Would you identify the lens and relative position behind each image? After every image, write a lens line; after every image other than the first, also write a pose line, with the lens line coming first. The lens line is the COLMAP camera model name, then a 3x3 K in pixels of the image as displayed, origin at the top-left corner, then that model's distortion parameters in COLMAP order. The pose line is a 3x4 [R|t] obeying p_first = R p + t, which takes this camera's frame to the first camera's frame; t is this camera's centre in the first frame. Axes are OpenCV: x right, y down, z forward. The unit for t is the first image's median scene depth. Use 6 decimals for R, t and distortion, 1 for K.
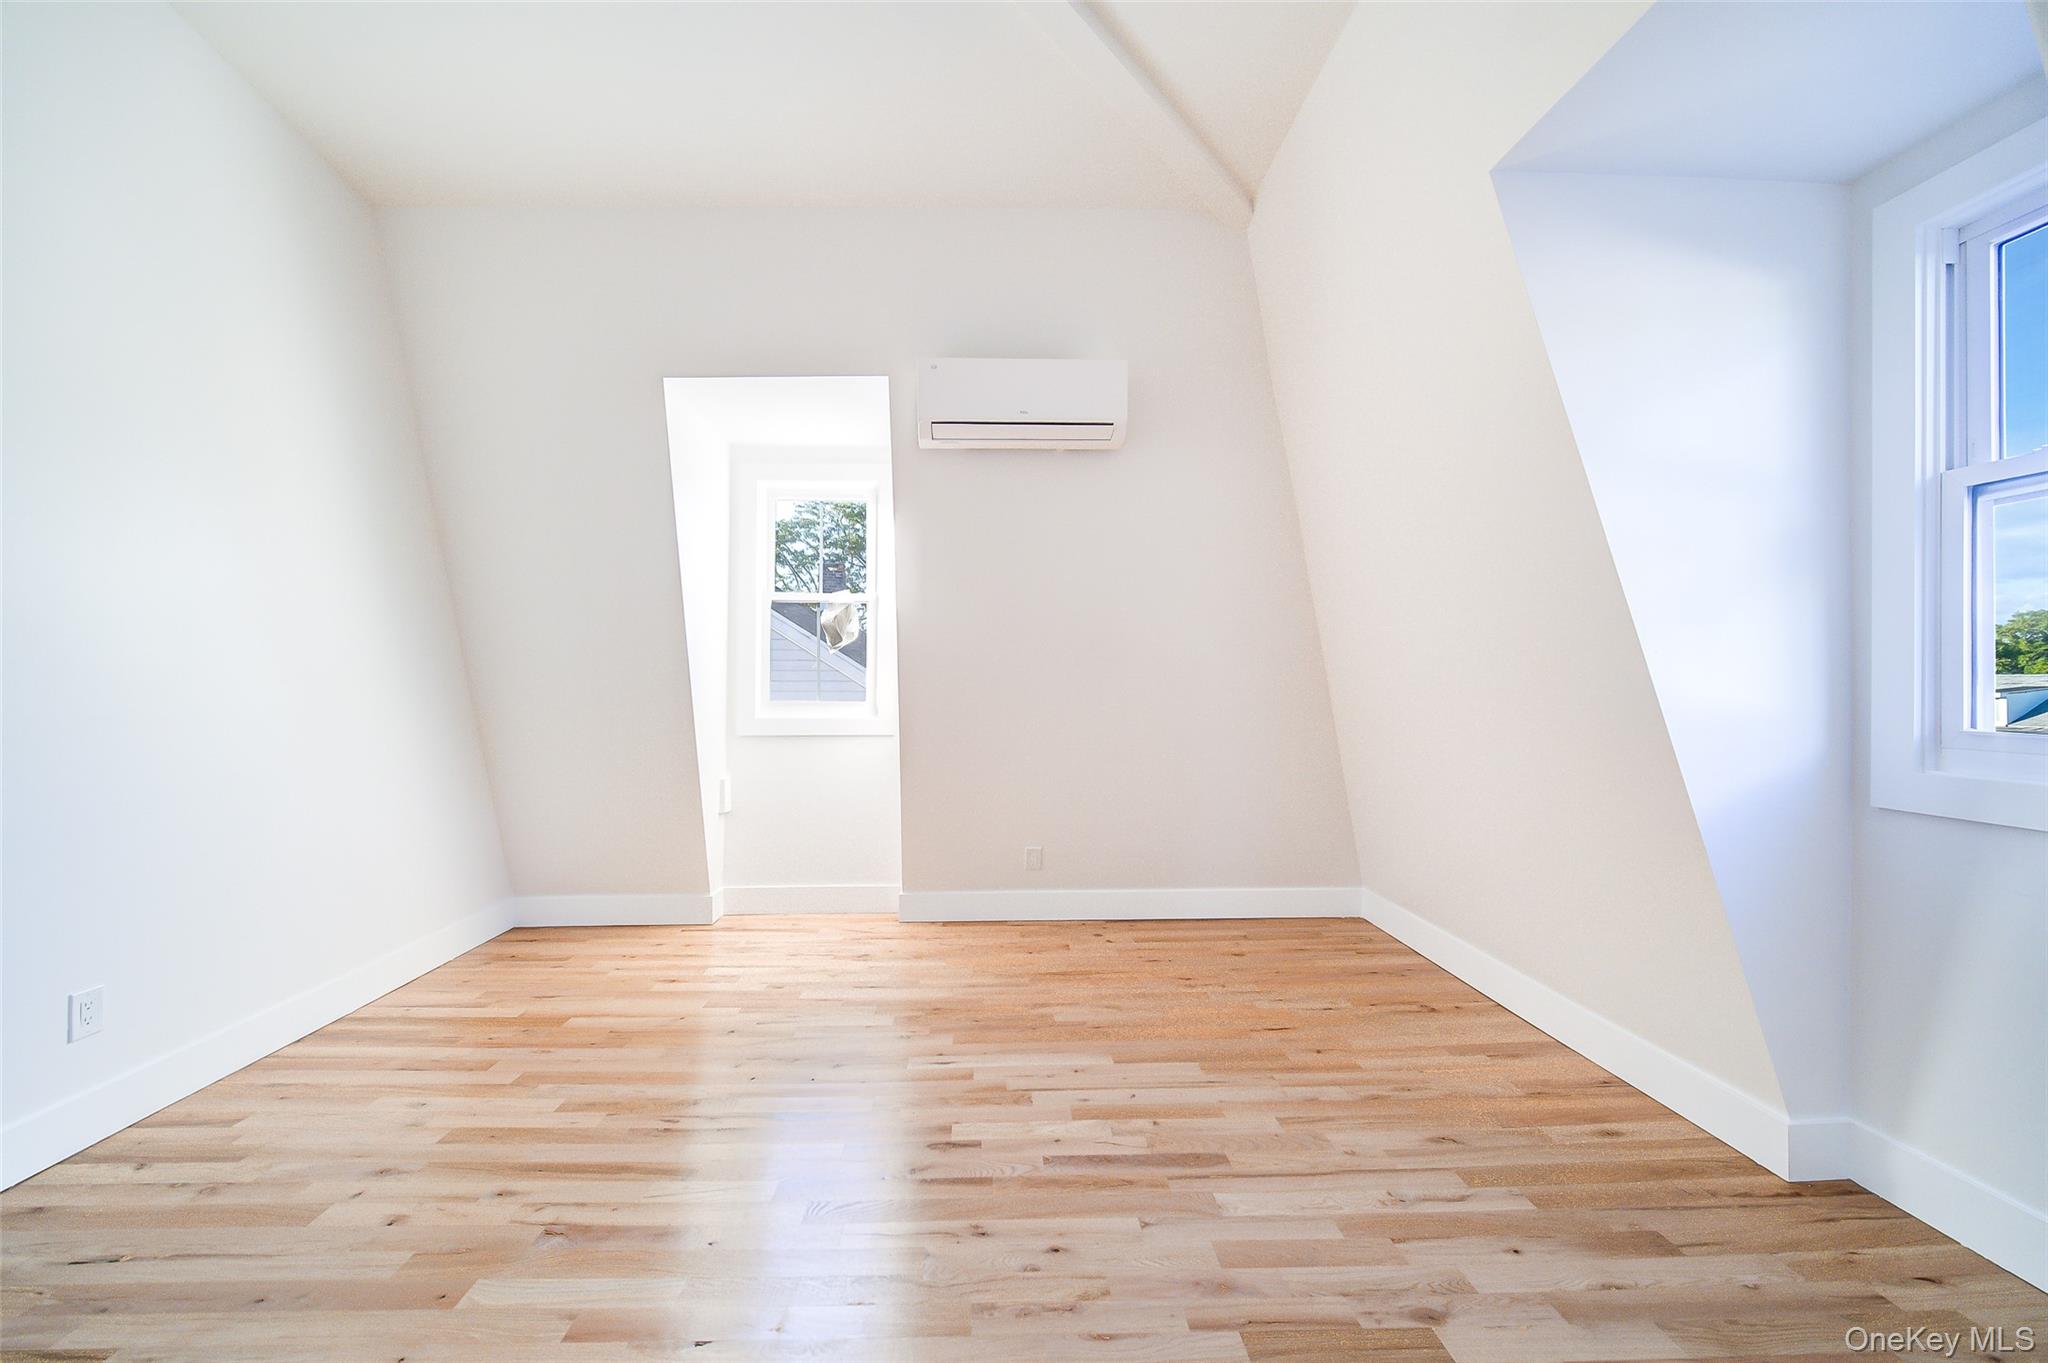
lens RADIAL K [[817.2, 0, 1013.9], [0, 817.2, 678.2], [0, 0, 1]] dist [-0.001455, -0.000271]
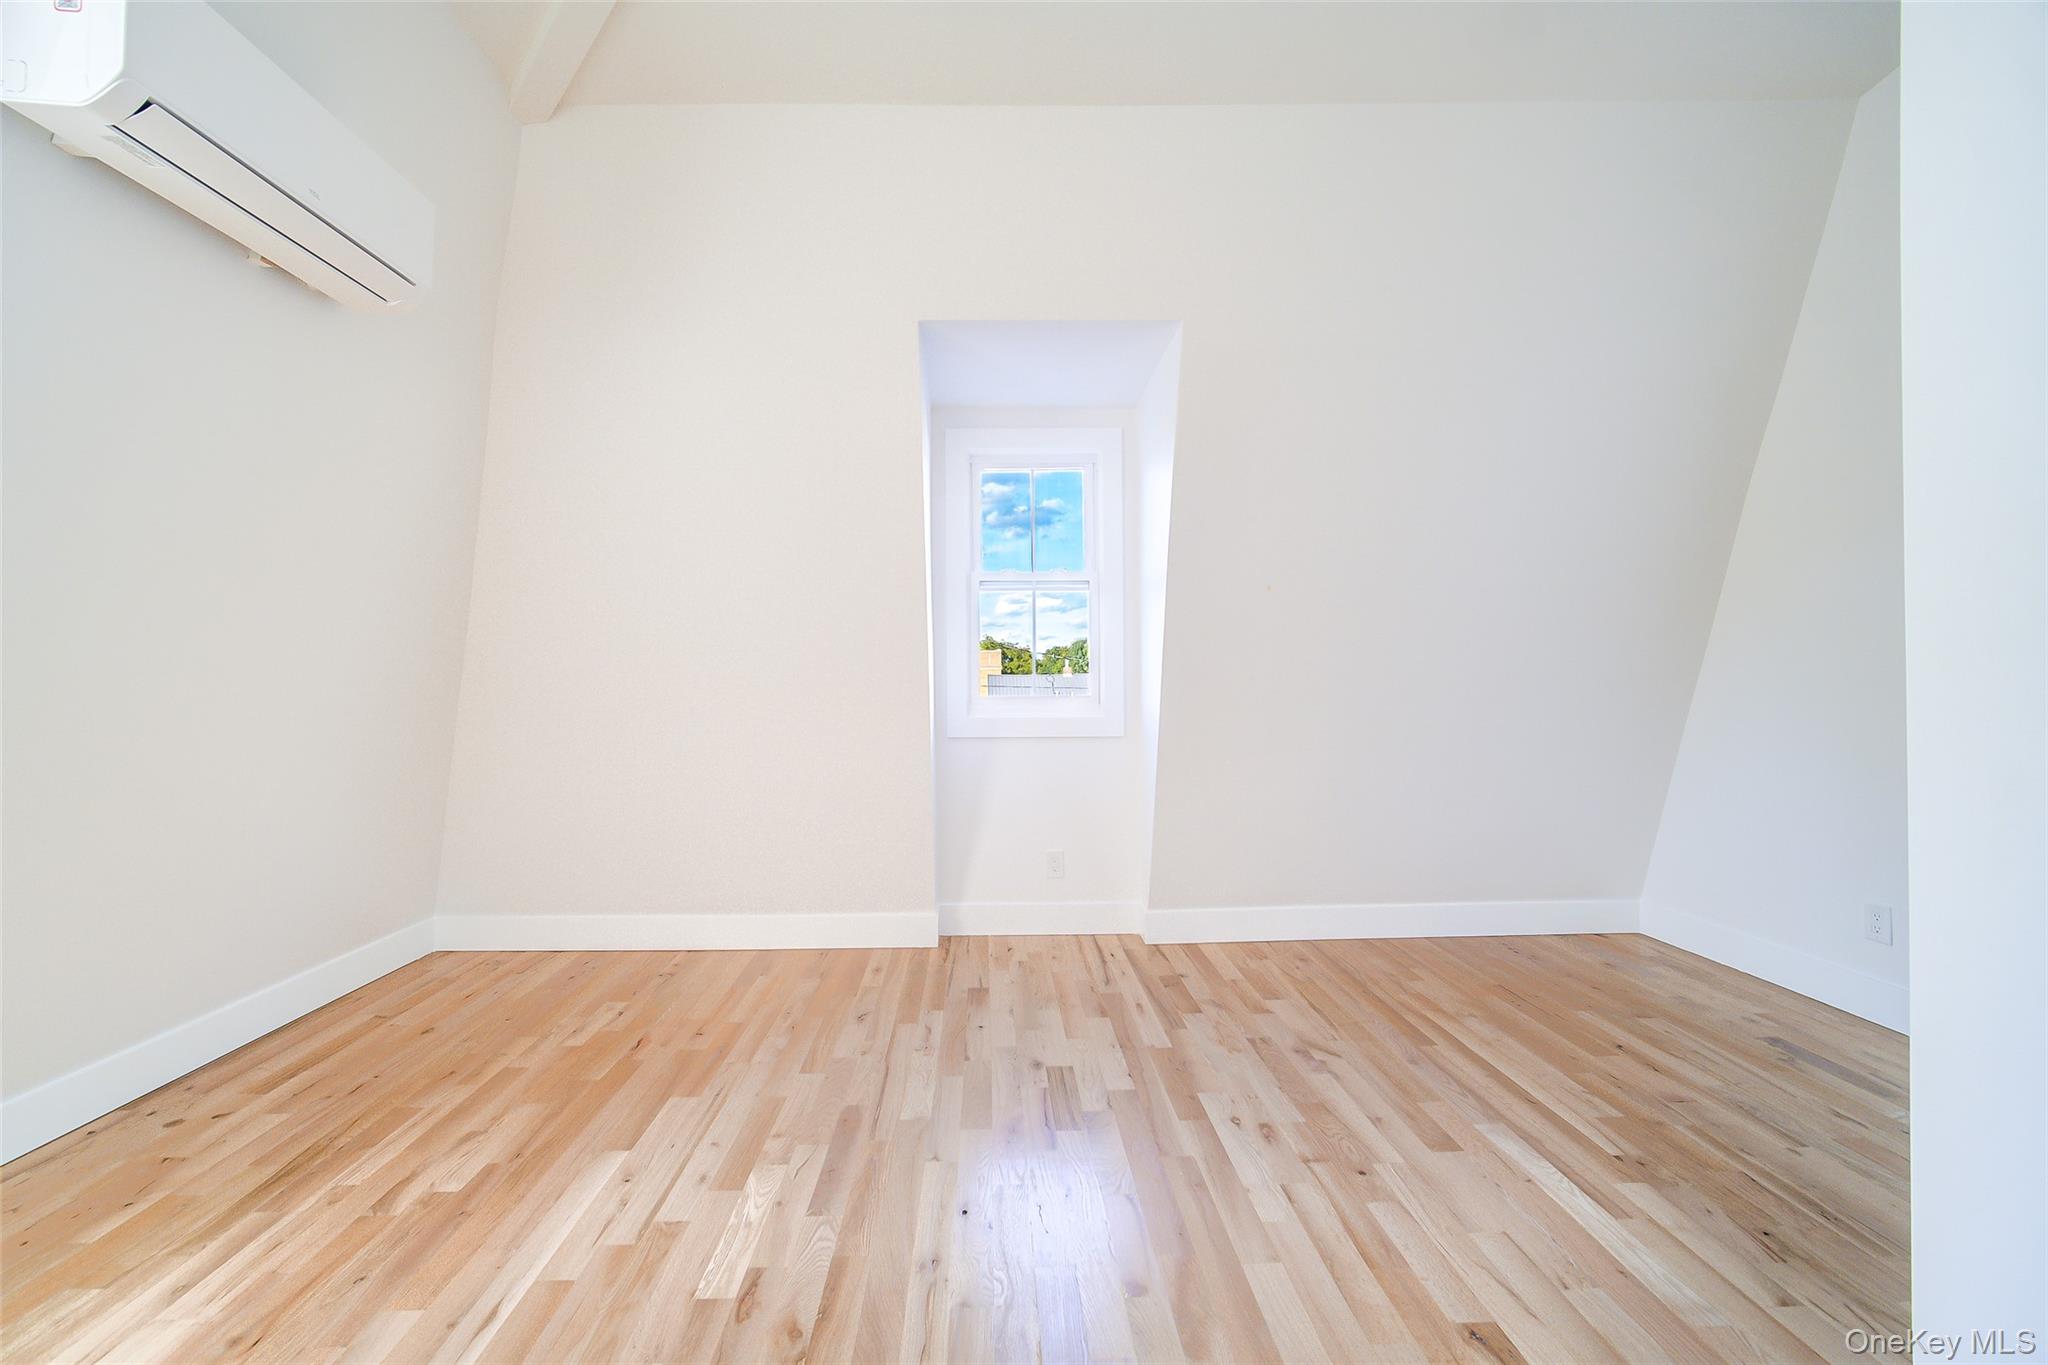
lens RADIAL K [[823.3, 0, 999.9], [0, 823.3, 685.6], [0, 0, 1]] dist [-0.001646, -0.000326]
pose [[0.024116, -0.011068, 0.999648, -0.681767], [0.002283, 0.999937, 0.011016, 0.012905], [-0.999707, 0.002017, 0.024140, 0.641214]]
